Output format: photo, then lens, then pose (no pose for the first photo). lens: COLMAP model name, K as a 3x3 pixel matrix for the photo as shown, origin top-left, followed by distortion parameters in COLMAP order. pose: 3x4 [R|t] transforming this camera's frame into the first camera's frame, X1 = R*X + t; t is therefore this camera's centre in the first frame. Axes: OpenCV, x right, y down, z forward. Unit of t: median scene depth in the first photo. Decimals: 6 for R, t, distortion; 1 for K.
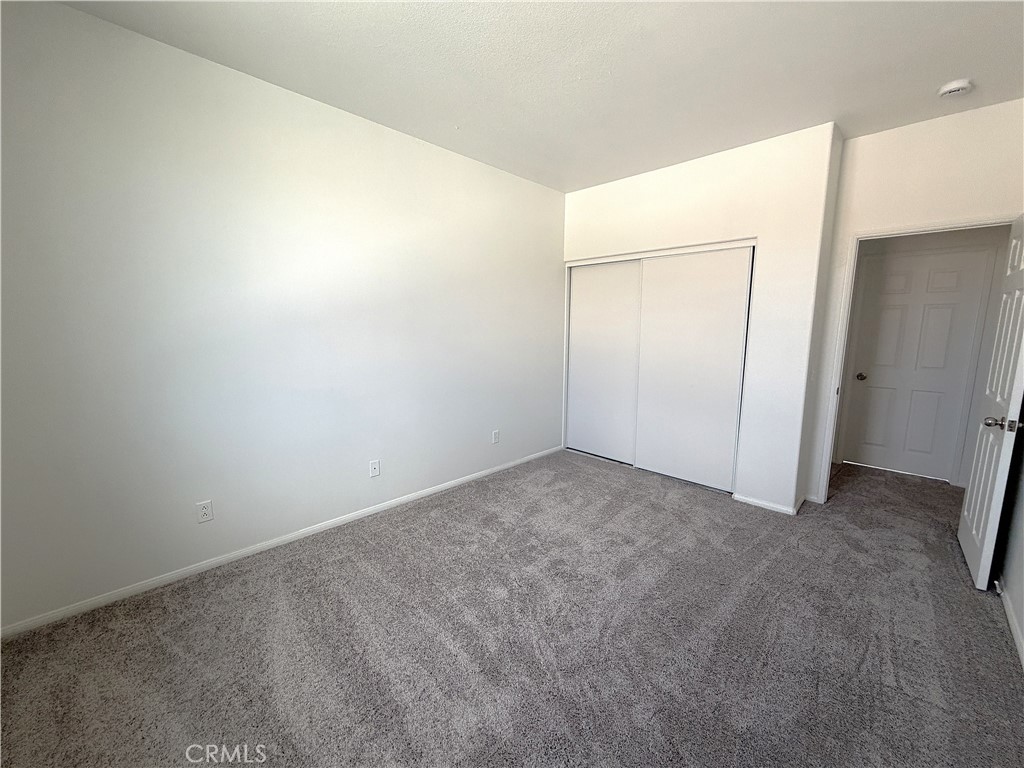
lens RADIAL K [[407.1, 0, 512.0], [0, 407.1, 384.0], [0, 0, 1]] dist [0.001148, 0.000144]
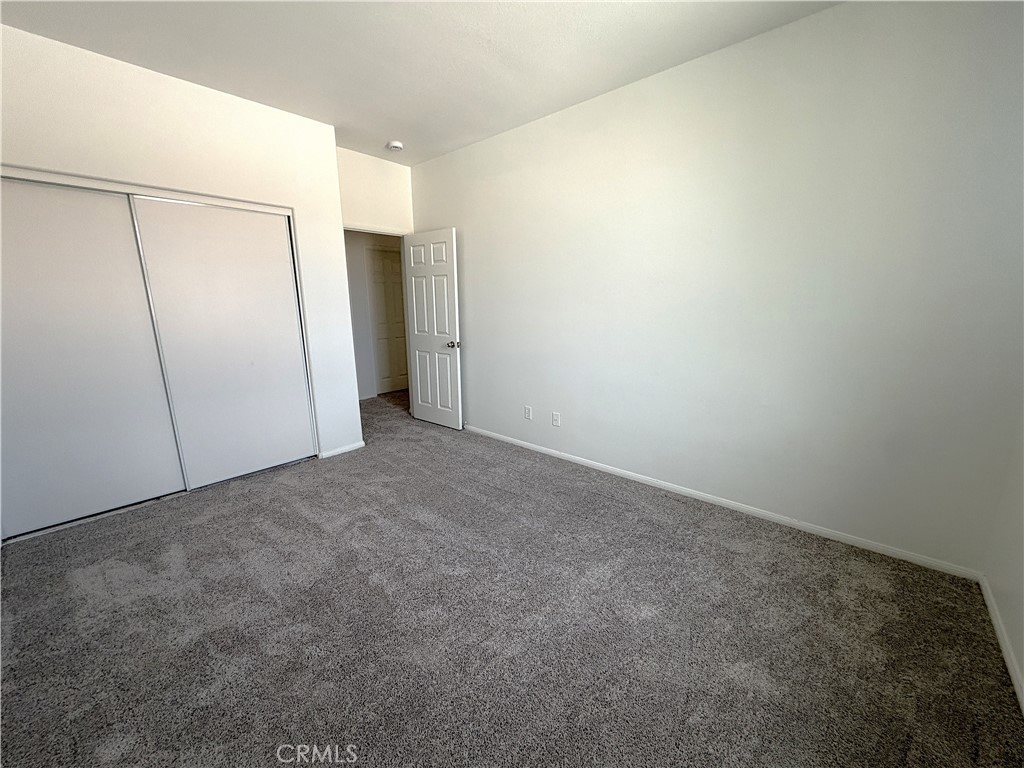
lens RADIAL K [[407.1, 0, 512.0], [0, 407.1, 384.0], [0, 0, 1]] dist [0.001148, 0.000144]
pose [[-0.042749, -0.214910, 0.975698, -0.522674], [0.147578, 0.964519, 0.218913, -0.074074], [-0.988126, 0.153350, -0.009517, 0.524740]]
